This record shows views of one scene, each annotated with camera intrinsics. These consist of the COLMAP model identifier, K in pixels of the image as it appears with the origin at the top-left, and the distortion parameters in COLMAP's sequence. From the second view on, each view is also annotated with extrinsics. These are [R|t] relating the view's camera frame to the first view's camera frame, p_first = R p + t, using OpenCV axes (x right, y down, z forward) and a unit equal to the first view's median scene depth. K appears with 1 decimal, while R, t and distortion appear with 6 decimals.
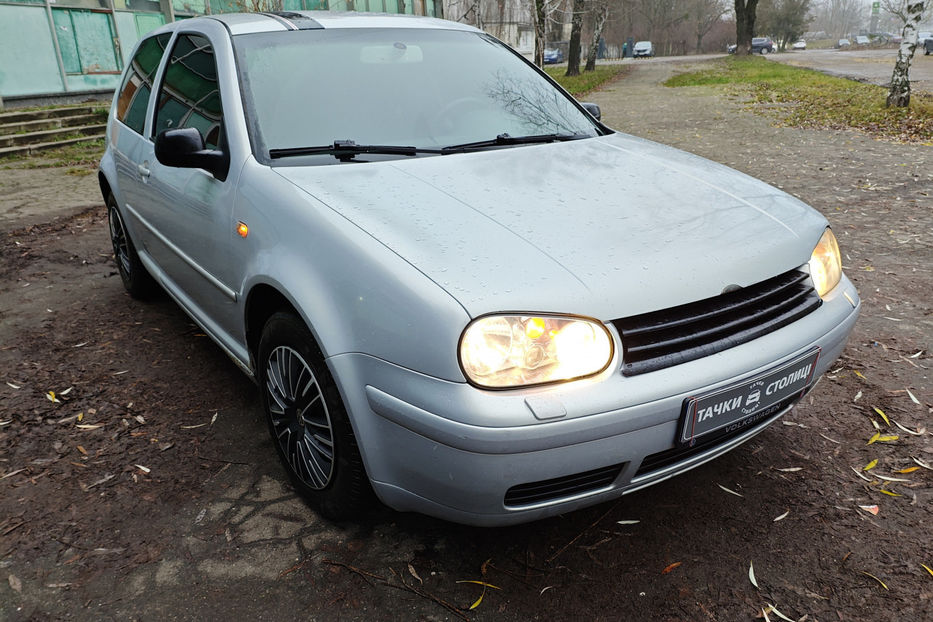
lens RADIAL K [[741.8, 0, 466.5], [0, 741.8, 311.0], [0, 0, 1]] dist [0.003564, 0.000237]
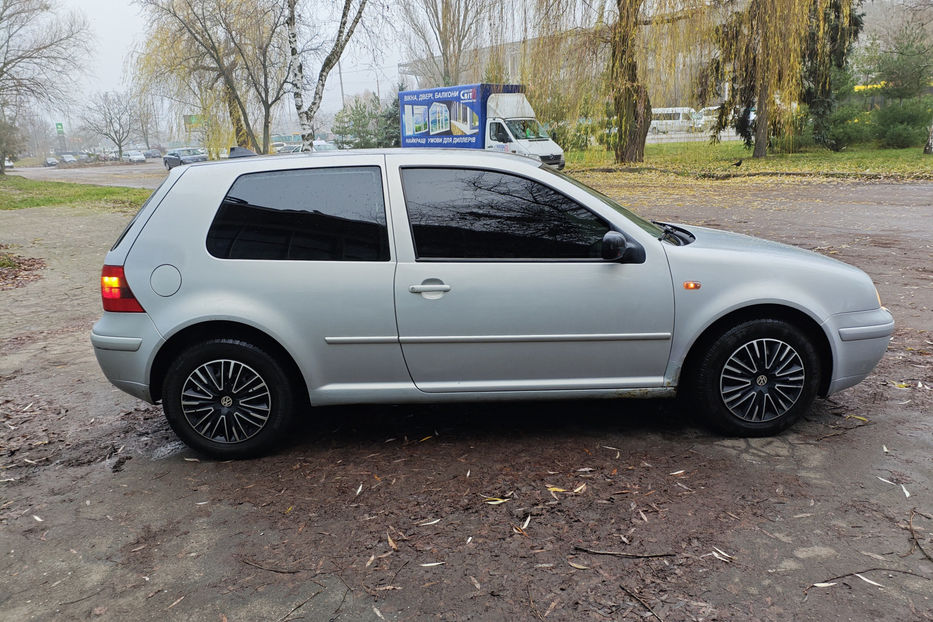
lens RADIAL K [[741.8, 0, 466.5], [0, 741.8, 311.0], [0, 0, 1]] dist [0.003564, 0.000237]
pose [[0.522773, -0.175616, 0.834187, -1.906221], [0.295199, 0.955300, 0.016117, -0.228125], [-0.799729, 0.237826, 0.551247, 0.546749]]
